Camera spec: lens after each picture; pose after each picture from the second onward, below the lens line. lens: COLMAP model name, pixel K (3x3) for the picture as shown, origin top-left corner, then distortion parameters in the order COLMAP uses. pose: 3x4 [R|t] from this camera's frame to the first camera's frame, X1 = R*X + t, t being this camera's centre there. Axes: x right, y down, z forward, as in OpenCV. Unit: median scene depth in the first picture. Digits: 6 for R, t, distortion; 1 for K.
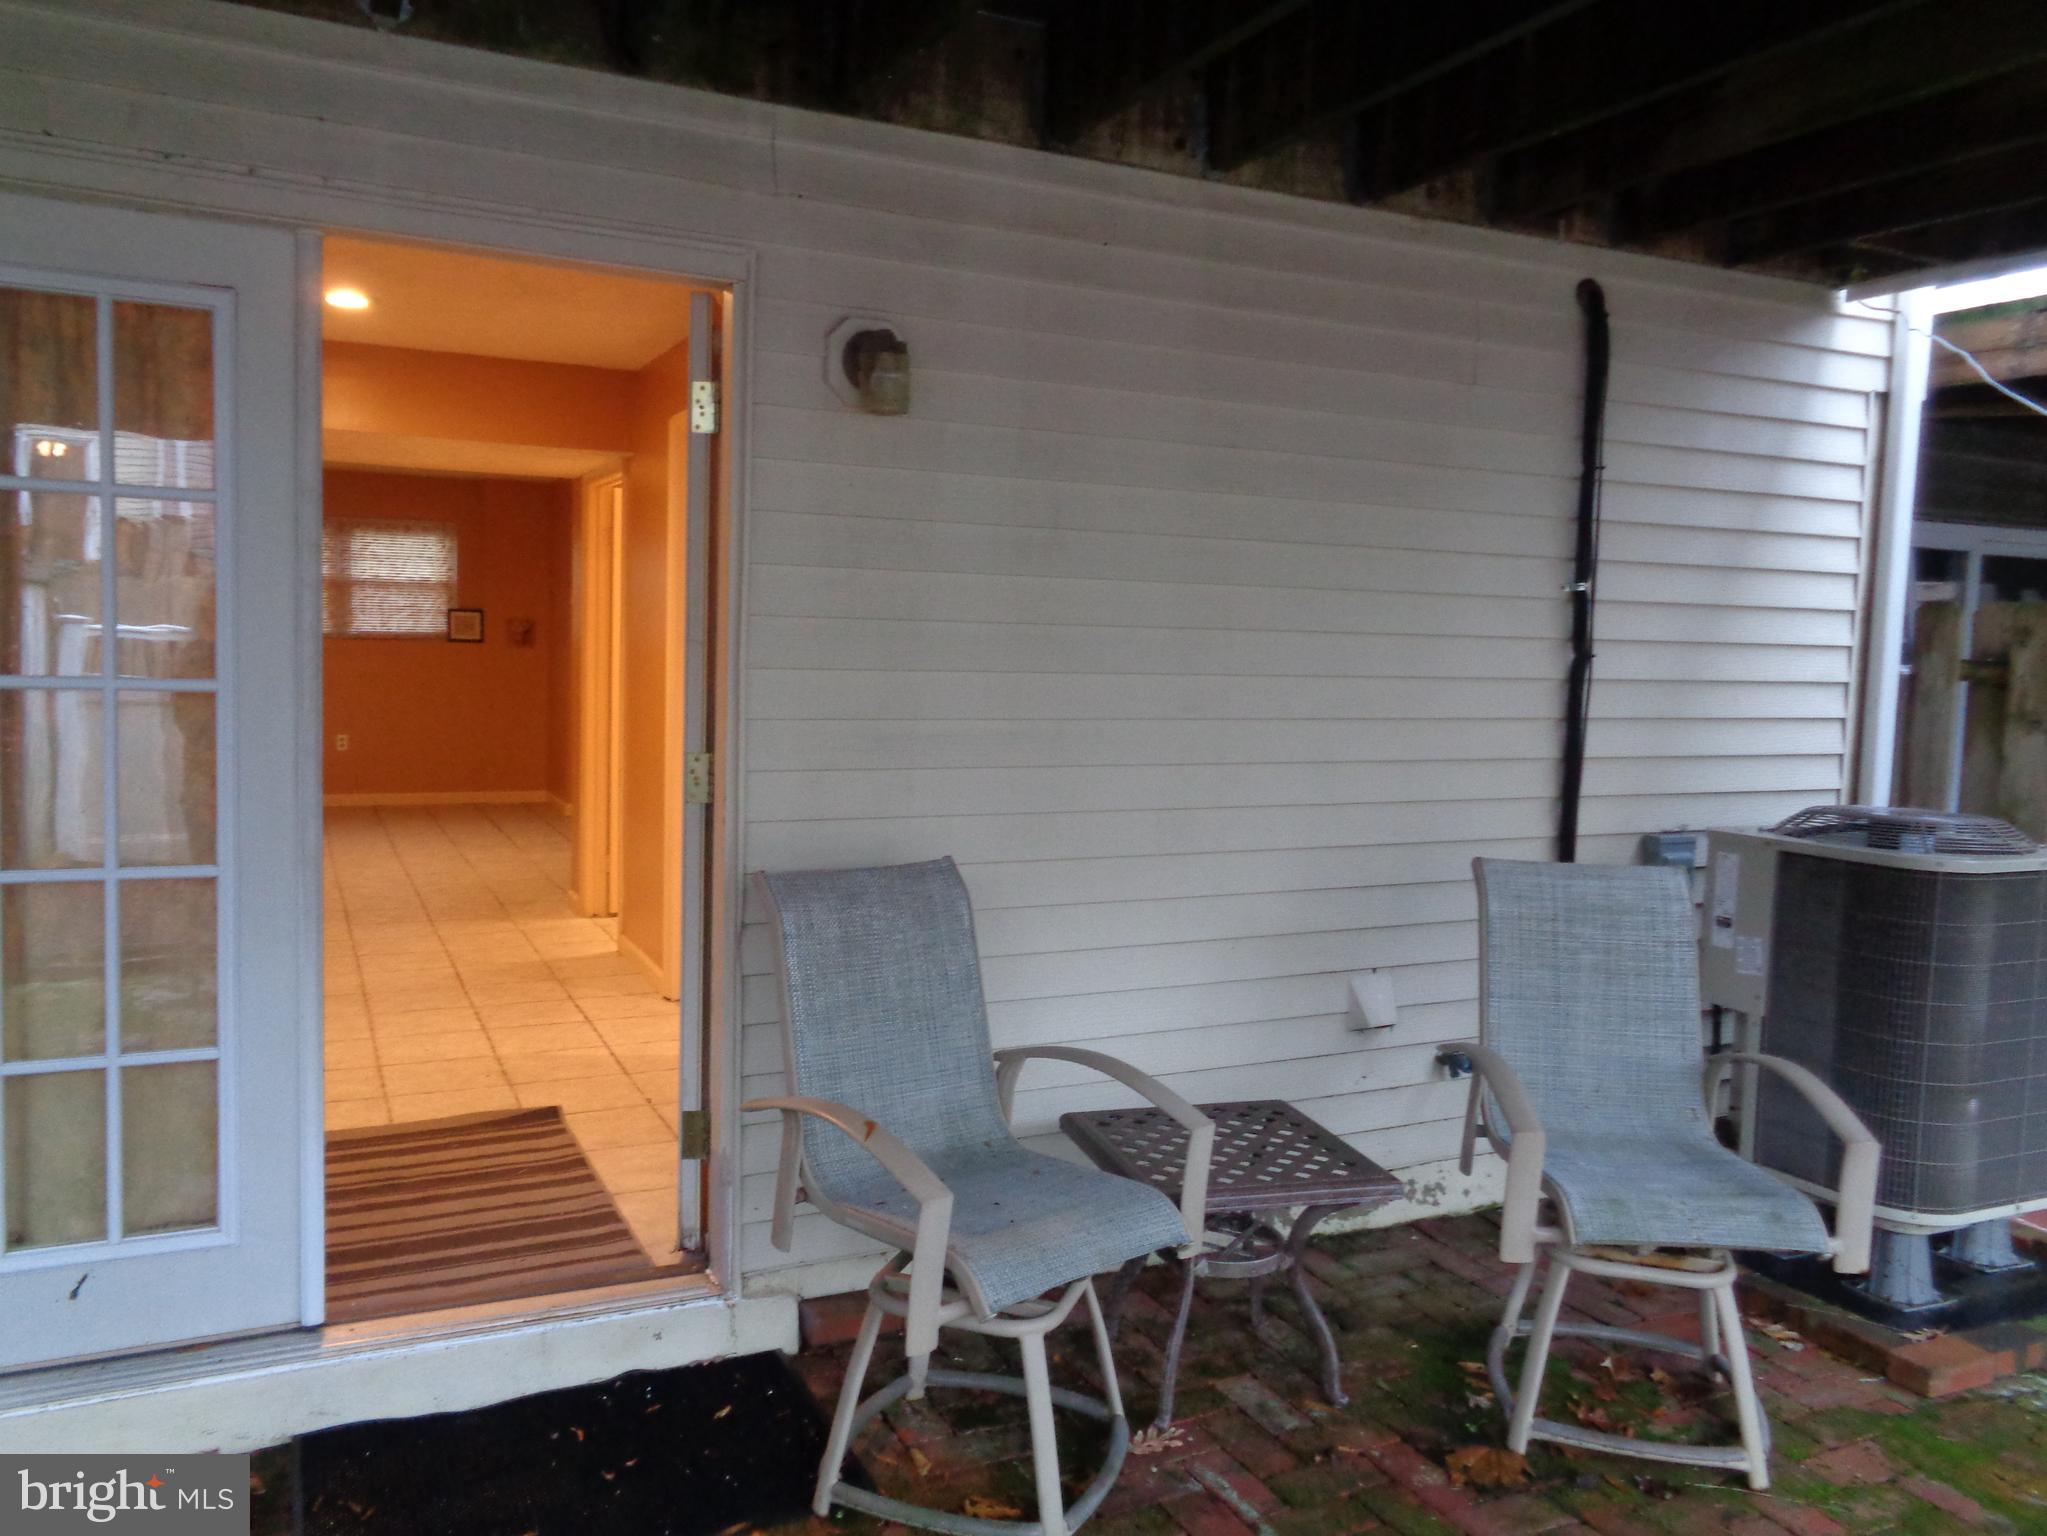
lens RADIAL K [[1529.8, 0, 1017.2], [0, 1529.8, 764.3], [0, 0, 1]] dist [0.005014, 0.000633]
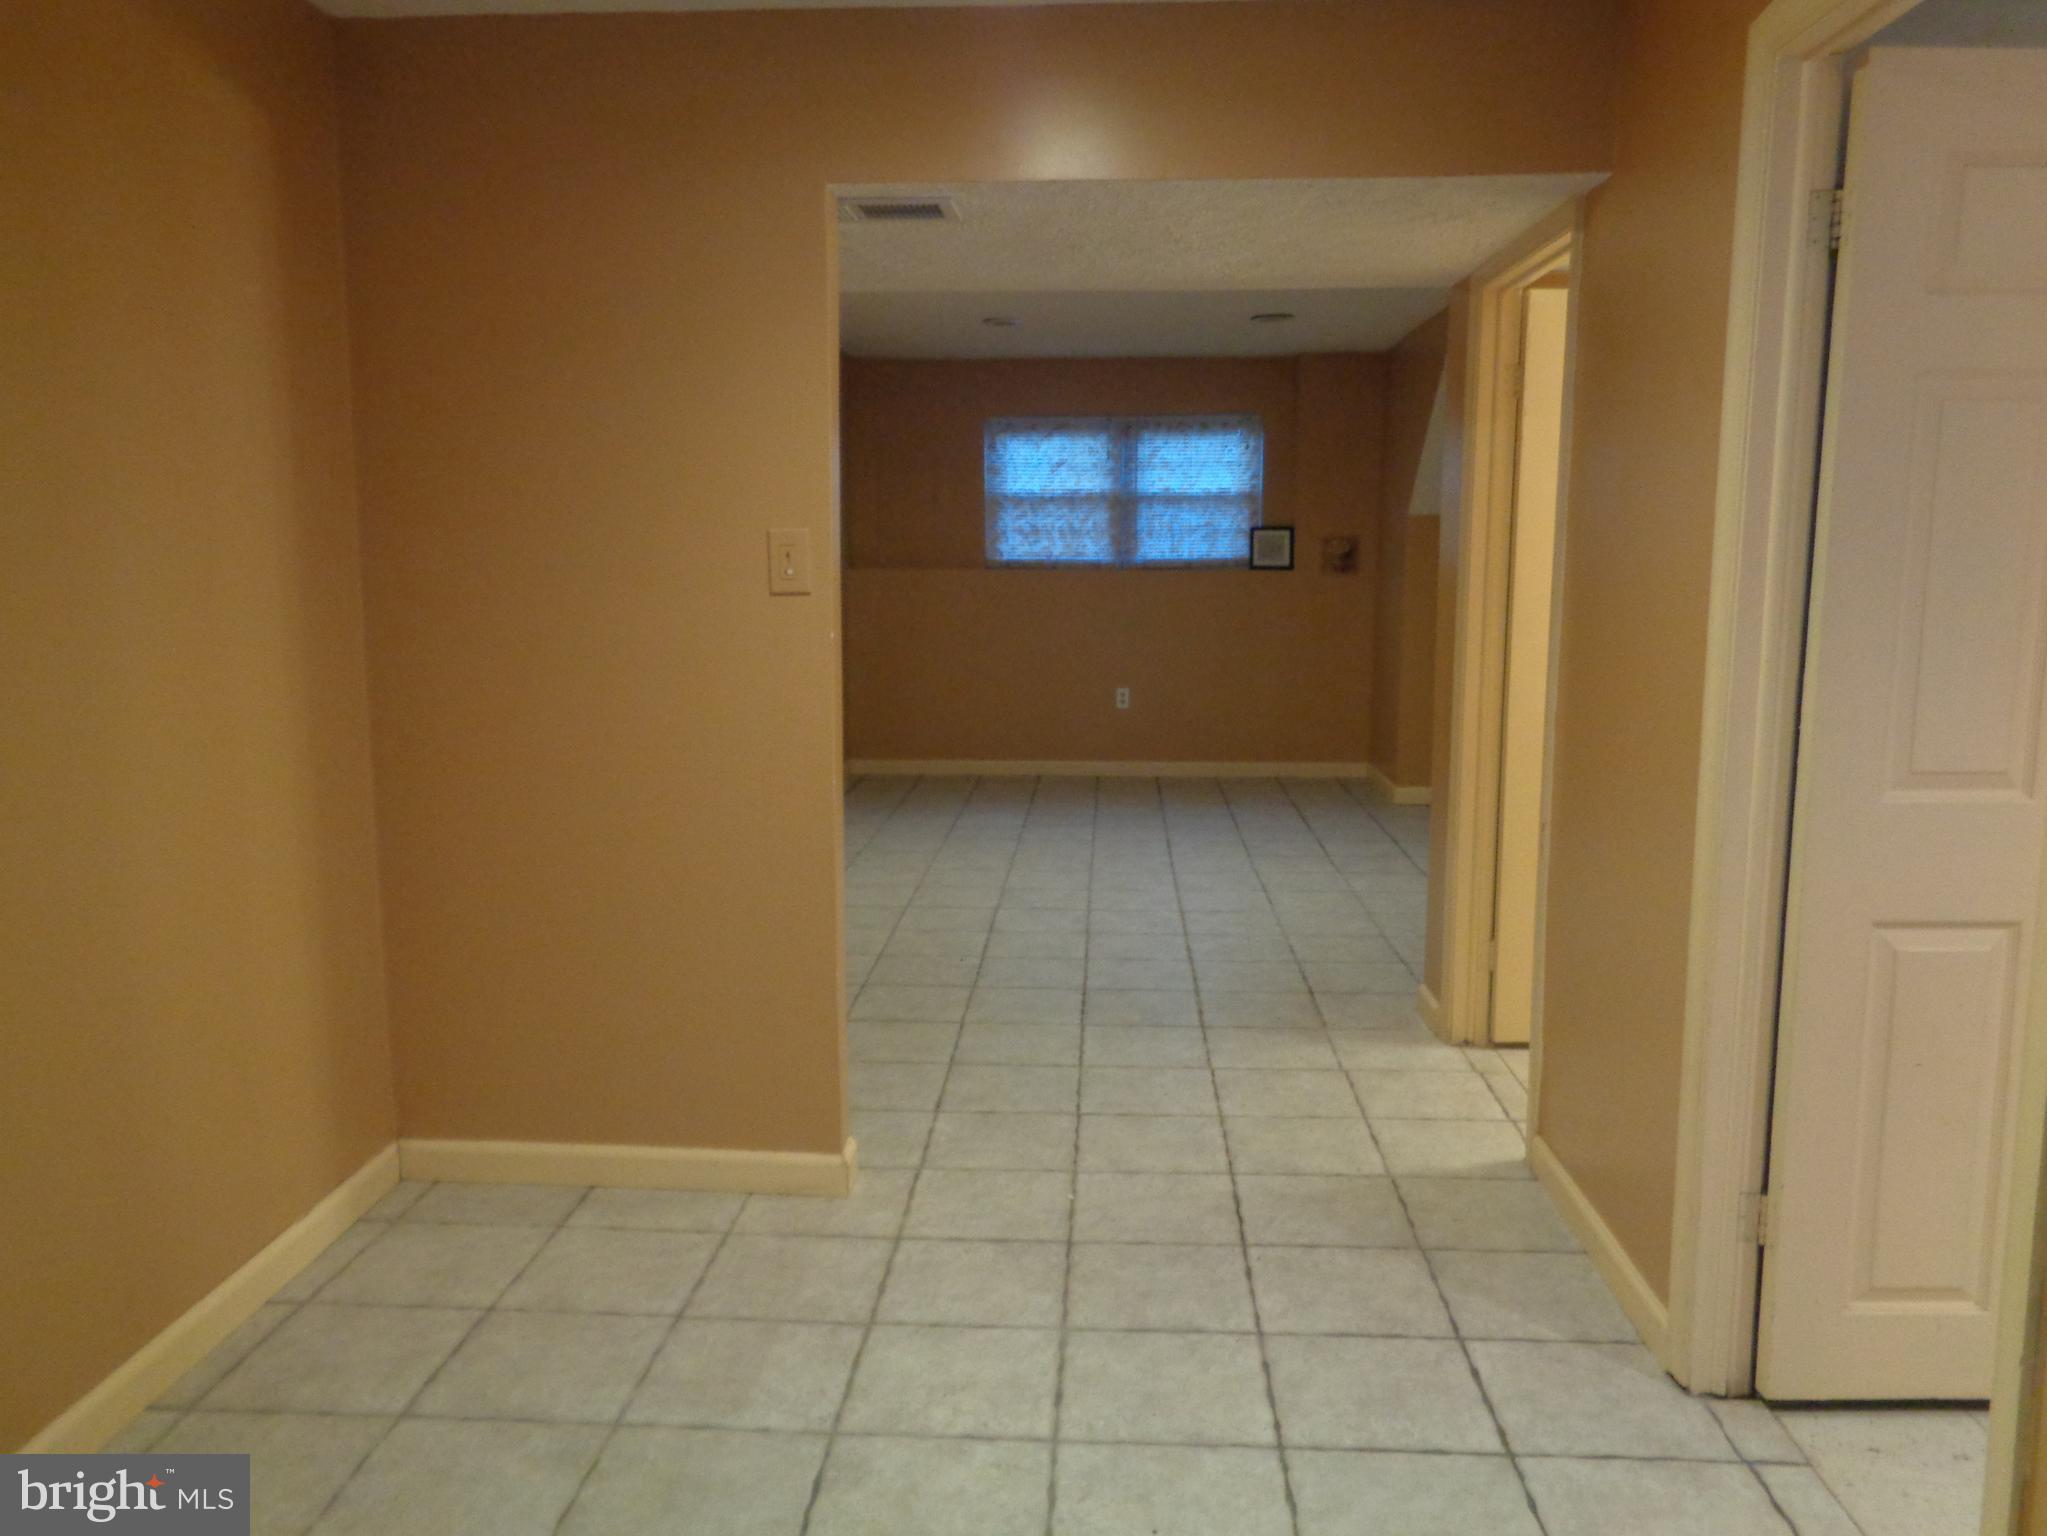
lens RADIAL K [[1525.3, 0, 1023.1], [0, 1525.3, 763.1], [0, 0, 1]] dist [0.002203, 0.002117]
pose [[0.874249, 0.040627, -0.483775, -0.096949], [-0.015101, 0.998286, 0.056547, -0.025041], [0.485243, -0.042131, 0.873364, 0.273602]]
